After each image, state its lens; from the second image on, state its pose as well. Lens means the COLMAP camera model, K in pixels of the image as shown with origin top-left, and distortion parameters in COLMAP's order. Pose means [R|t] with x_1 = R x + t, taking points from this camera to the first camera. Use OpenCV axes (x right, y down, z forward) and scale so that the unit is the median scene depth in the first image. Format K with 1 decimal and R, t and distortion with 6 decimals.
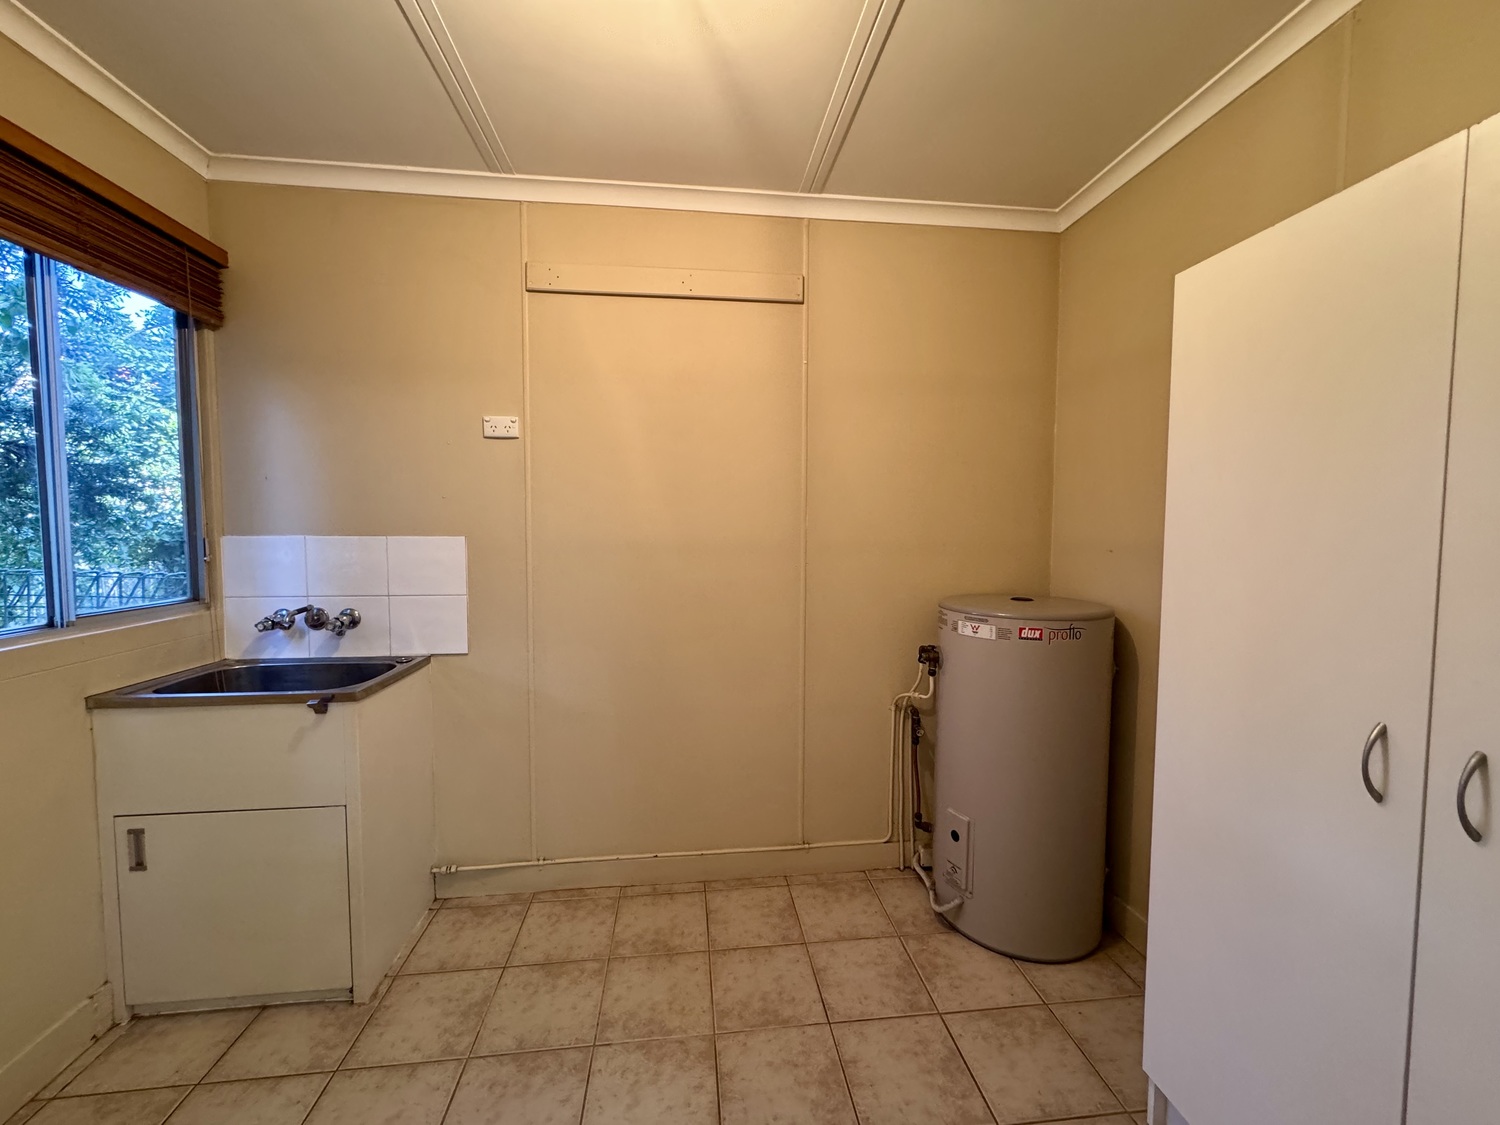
lens RADIAL K [[593.3, 0, 750.9], [0, 593.3, 559.6], [0, 0, 1]] dist [-0.004289, 0.000306]
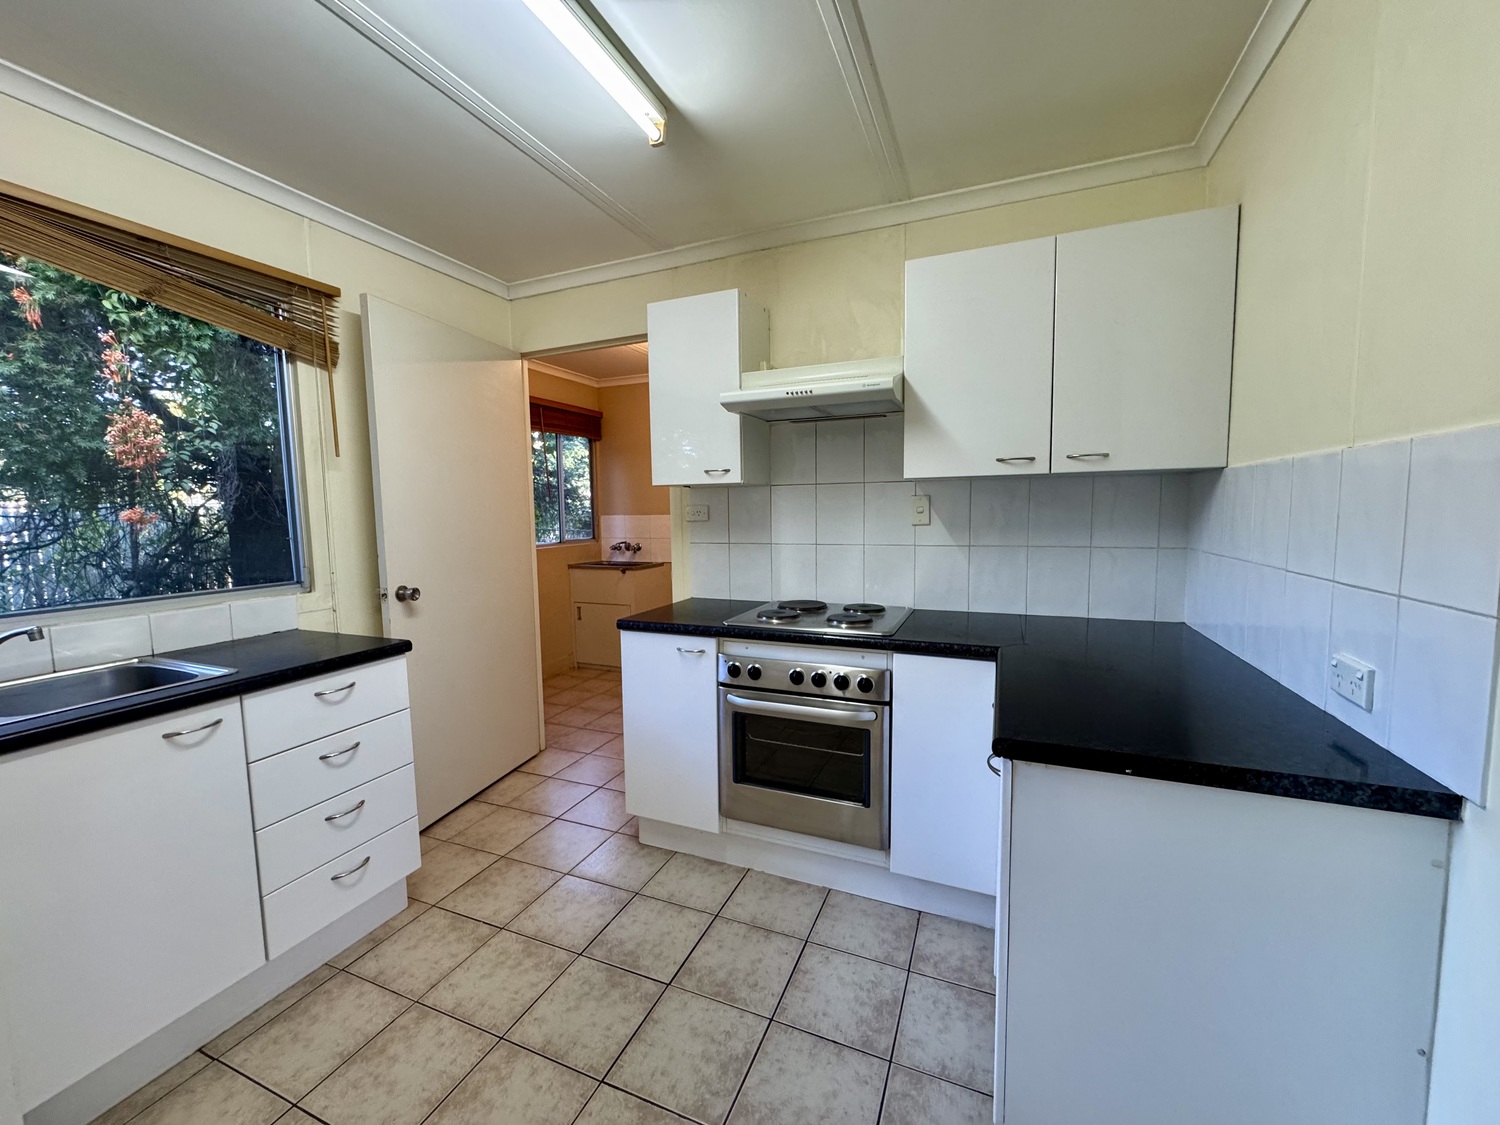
lens RADIAL K [[593.3, 0, 750.9], [0, 593.3, 559.6], [0, 0, 1]] dist [-0.004289, 0.000306]
pose [[0.871356, 0.028101, -0.489847, 1.081631], [-0.011553, 0.999257, 0.036773, 0.054793], [0.490516, -0.026383, 0.871033, -1.080294]]
